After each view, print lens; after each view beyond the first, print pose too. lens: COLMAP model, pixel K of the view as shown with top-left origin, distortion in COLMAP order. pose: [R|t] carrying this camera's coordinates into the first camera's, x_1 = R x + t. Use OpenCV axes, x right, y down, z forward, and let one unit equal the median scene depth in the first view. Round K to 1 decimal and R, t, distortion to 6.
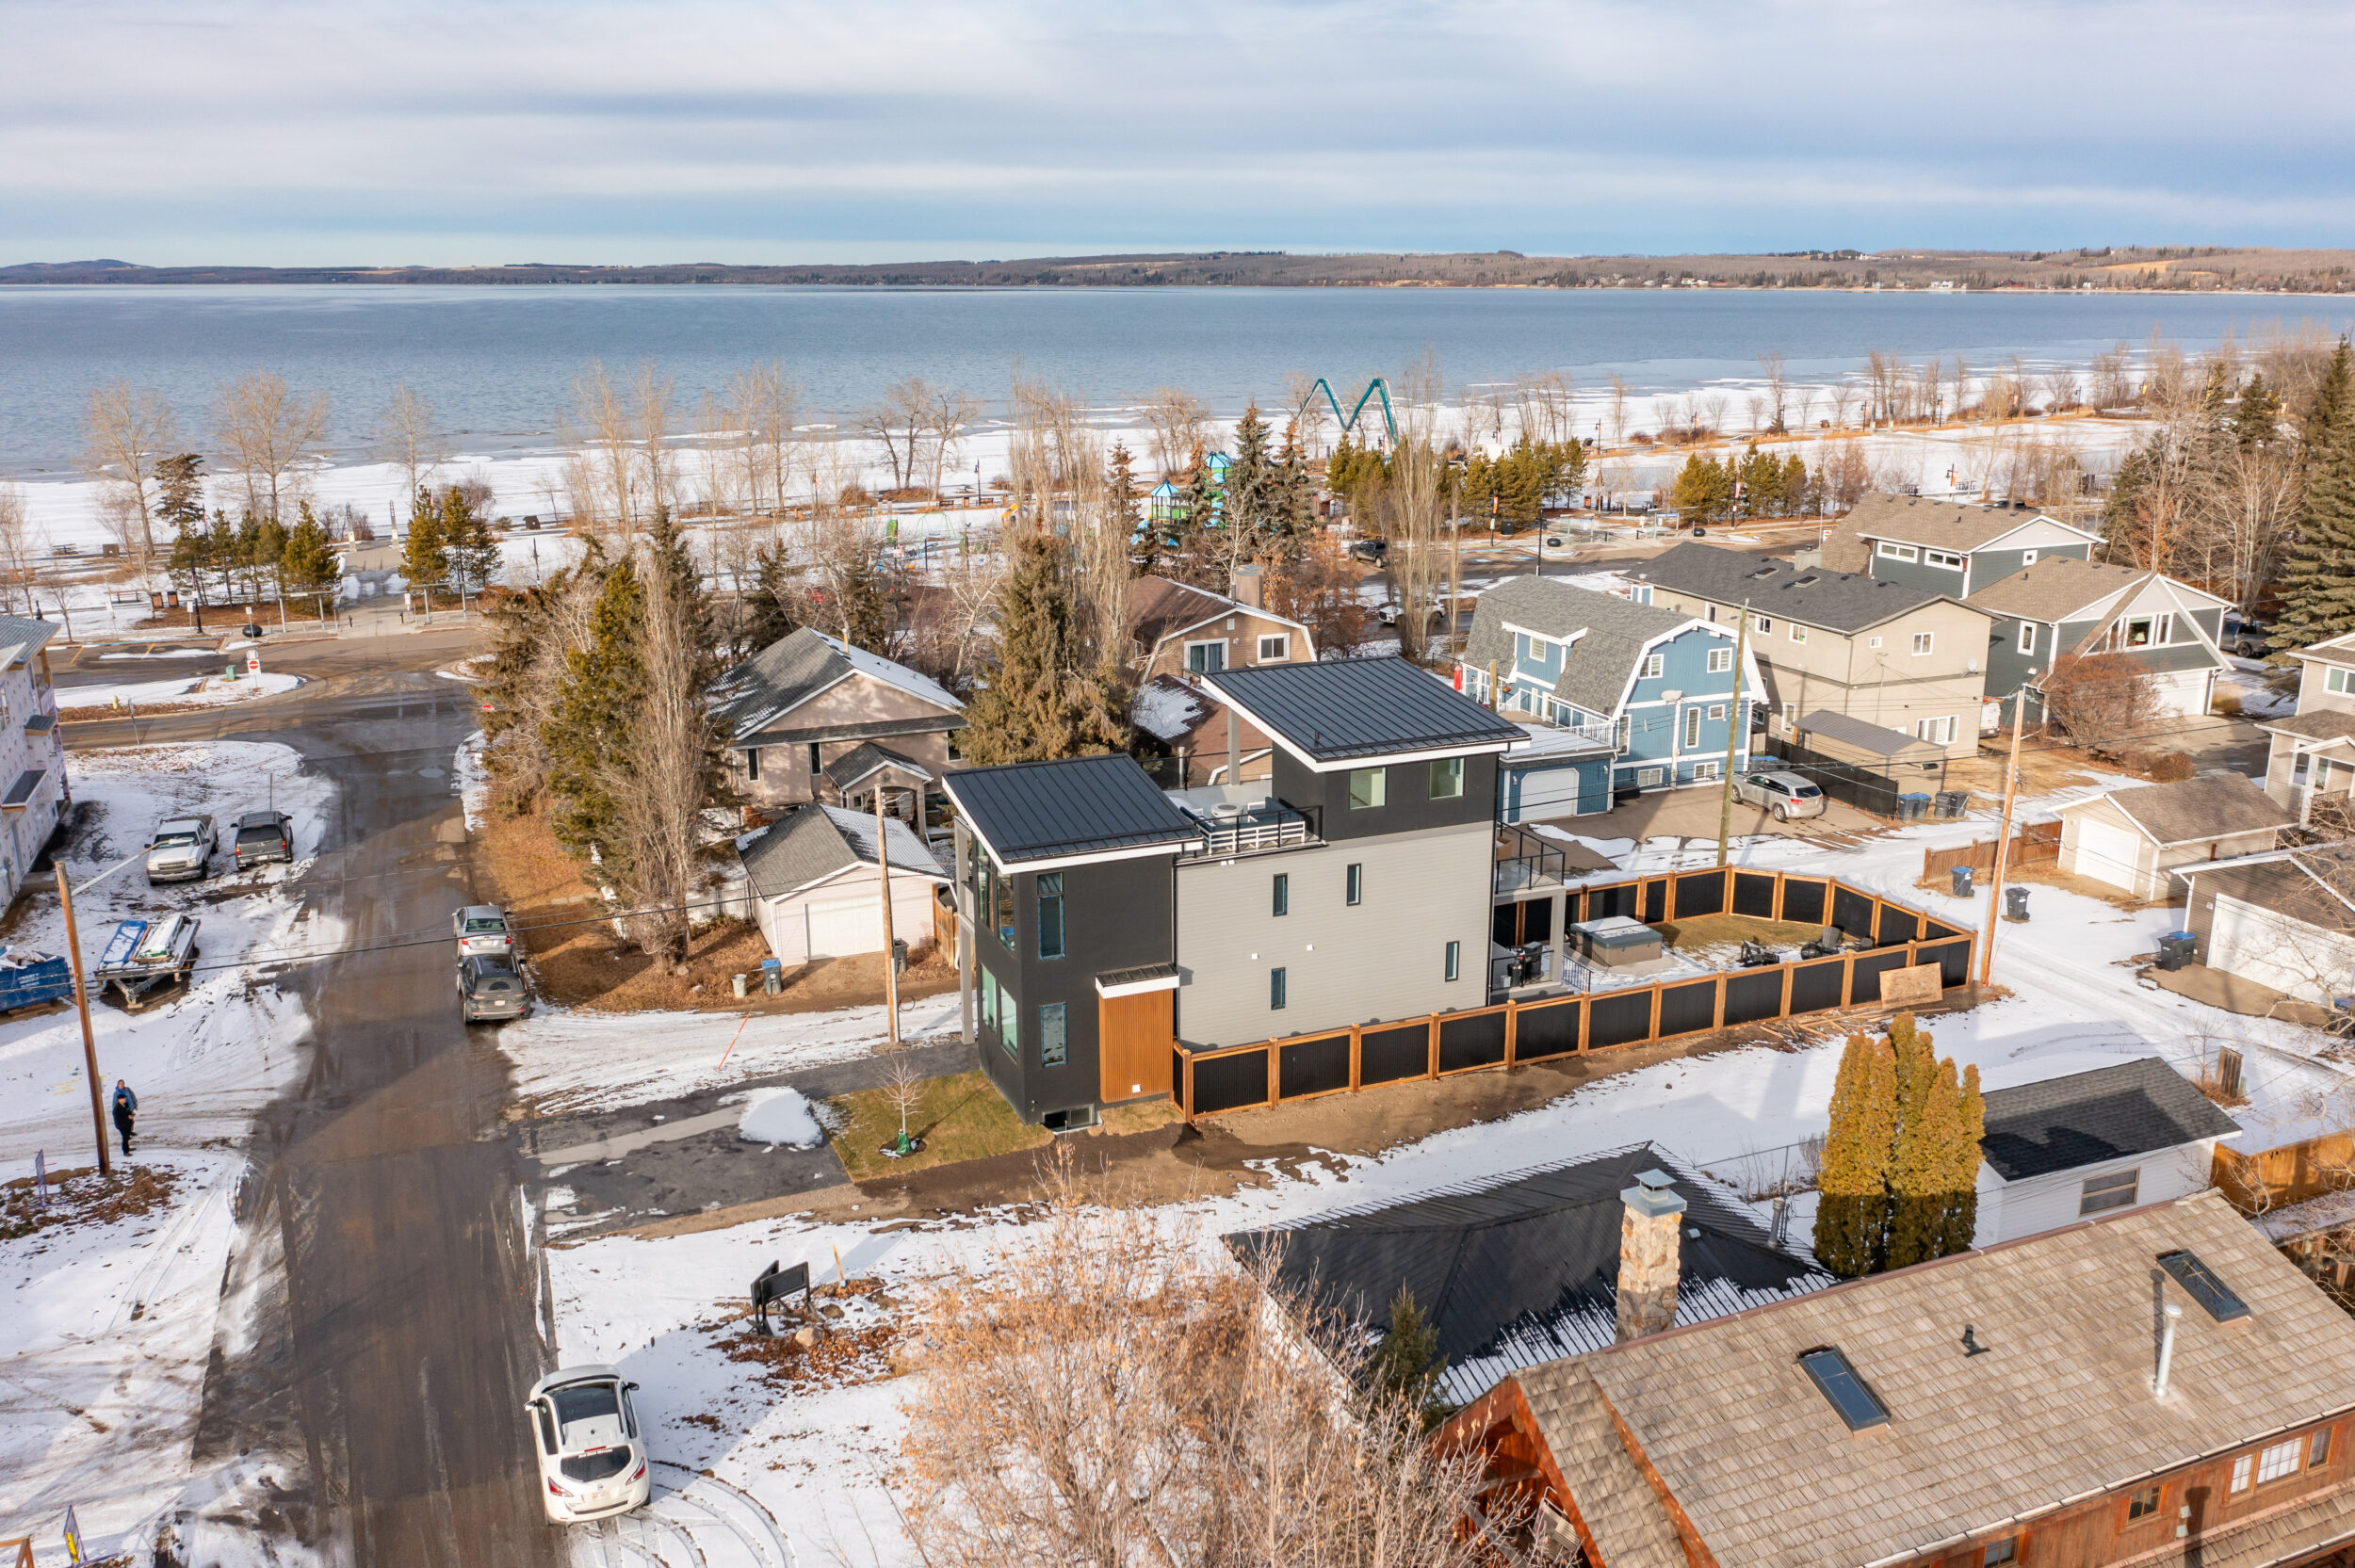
lens RADIAL K [[1824.3, 0, 1177.5], [0, 1824.3, 784.0], [0, 0, 1]] dist [-0.001788, 0.001538]
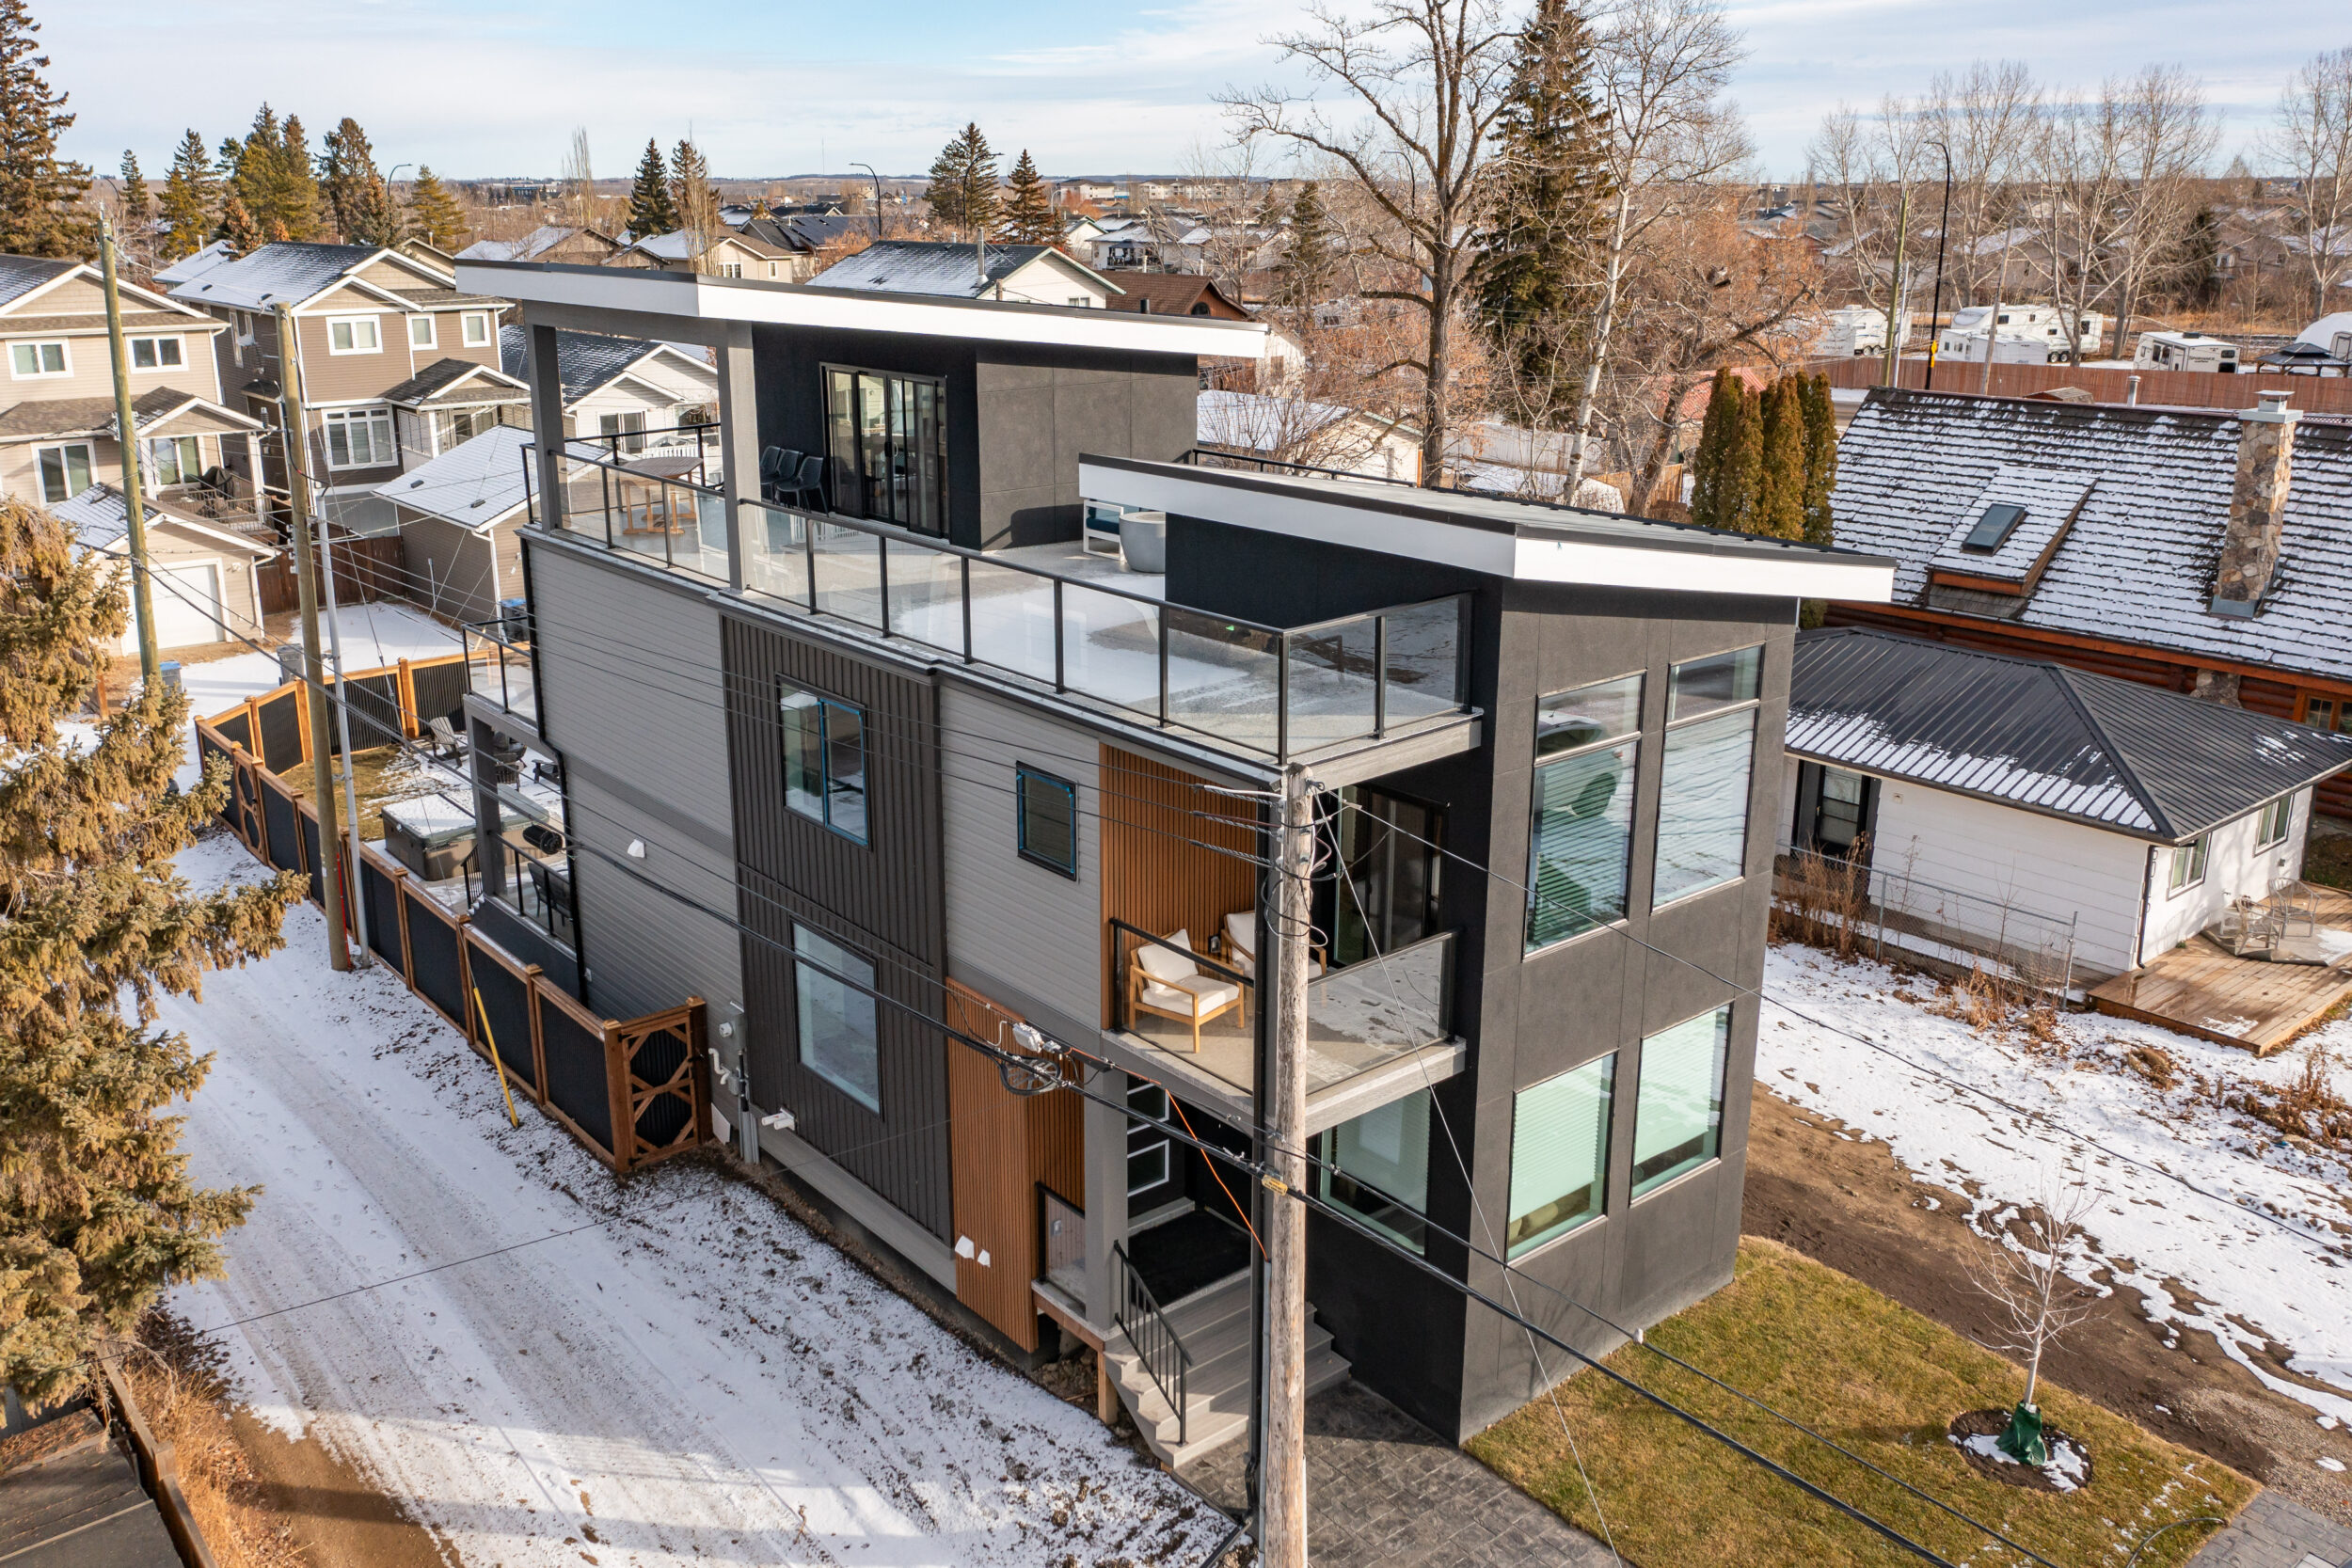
lens RADIAL K [[1950.9, 0, 1134.2], [0, 1950.9, 741.4], [0, 0, 1]] dist [-0.004262, 0.003817]
pose [[-0.274662, -0.257181, 0.926509, -0.393782], [0.256271, 0.909134, 0.328329, -0.087080], [-0.926761, 0.327616, -0.183797, 1.117250]]
